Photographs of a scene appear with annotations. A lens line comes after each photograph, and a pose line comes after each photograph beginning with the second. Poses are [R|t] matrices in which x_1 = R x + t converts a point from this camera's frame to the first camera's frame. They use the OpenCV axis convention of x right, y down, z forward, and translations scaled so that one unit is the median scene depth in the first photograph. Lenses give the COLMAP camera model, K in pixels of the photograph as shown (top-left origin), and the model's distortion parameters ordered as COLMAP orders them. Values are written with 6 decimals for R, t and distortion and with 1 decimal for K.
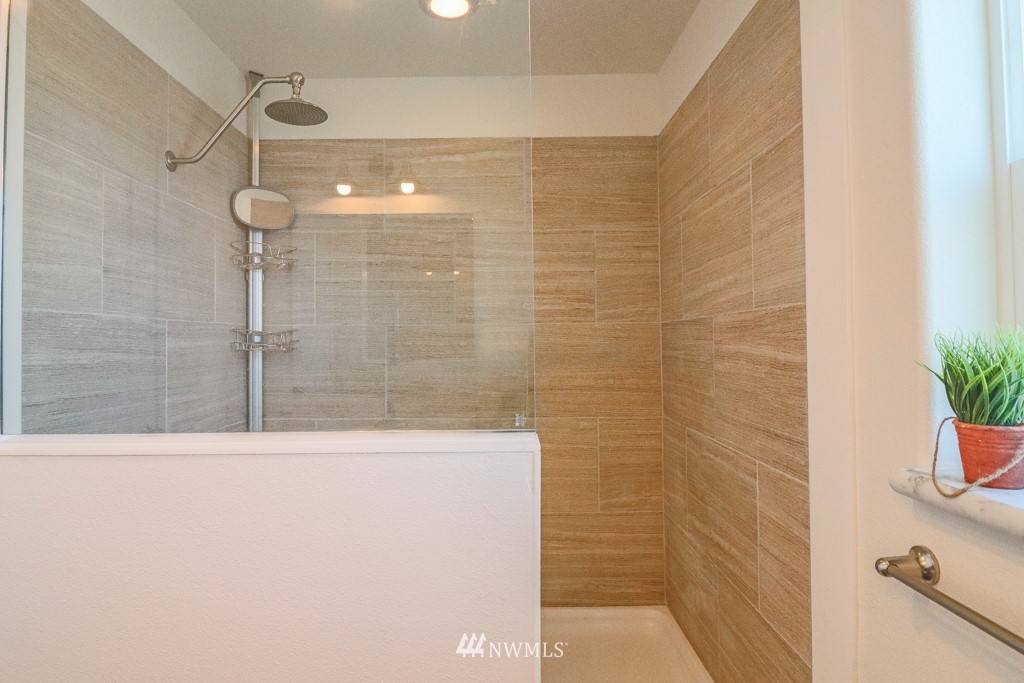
lens RADIAL K [[529.0, 0, 510.6], [0, 529.0, 331.3], [0, 0, 1]] dist [0.003702, -0.014739]
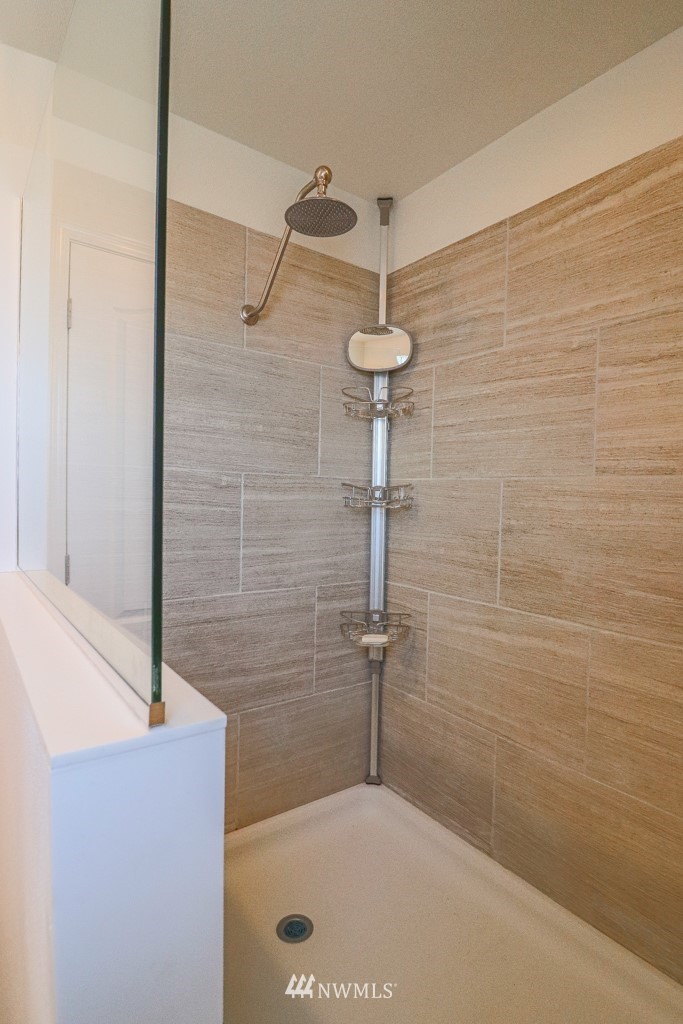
lens RADIAL K [[529.0, 0, 366.7], [0, 529.0, 506.5], [0, 0, 1]] dist [0.003702, -0.014739]
pose [[0.613033, 0.038450, -0.789121, 0.228566], [-0.011957, 0.999152, 0.039395, 0.000116], [0.789967, -0.014714, 0.612973, 0.415357]]
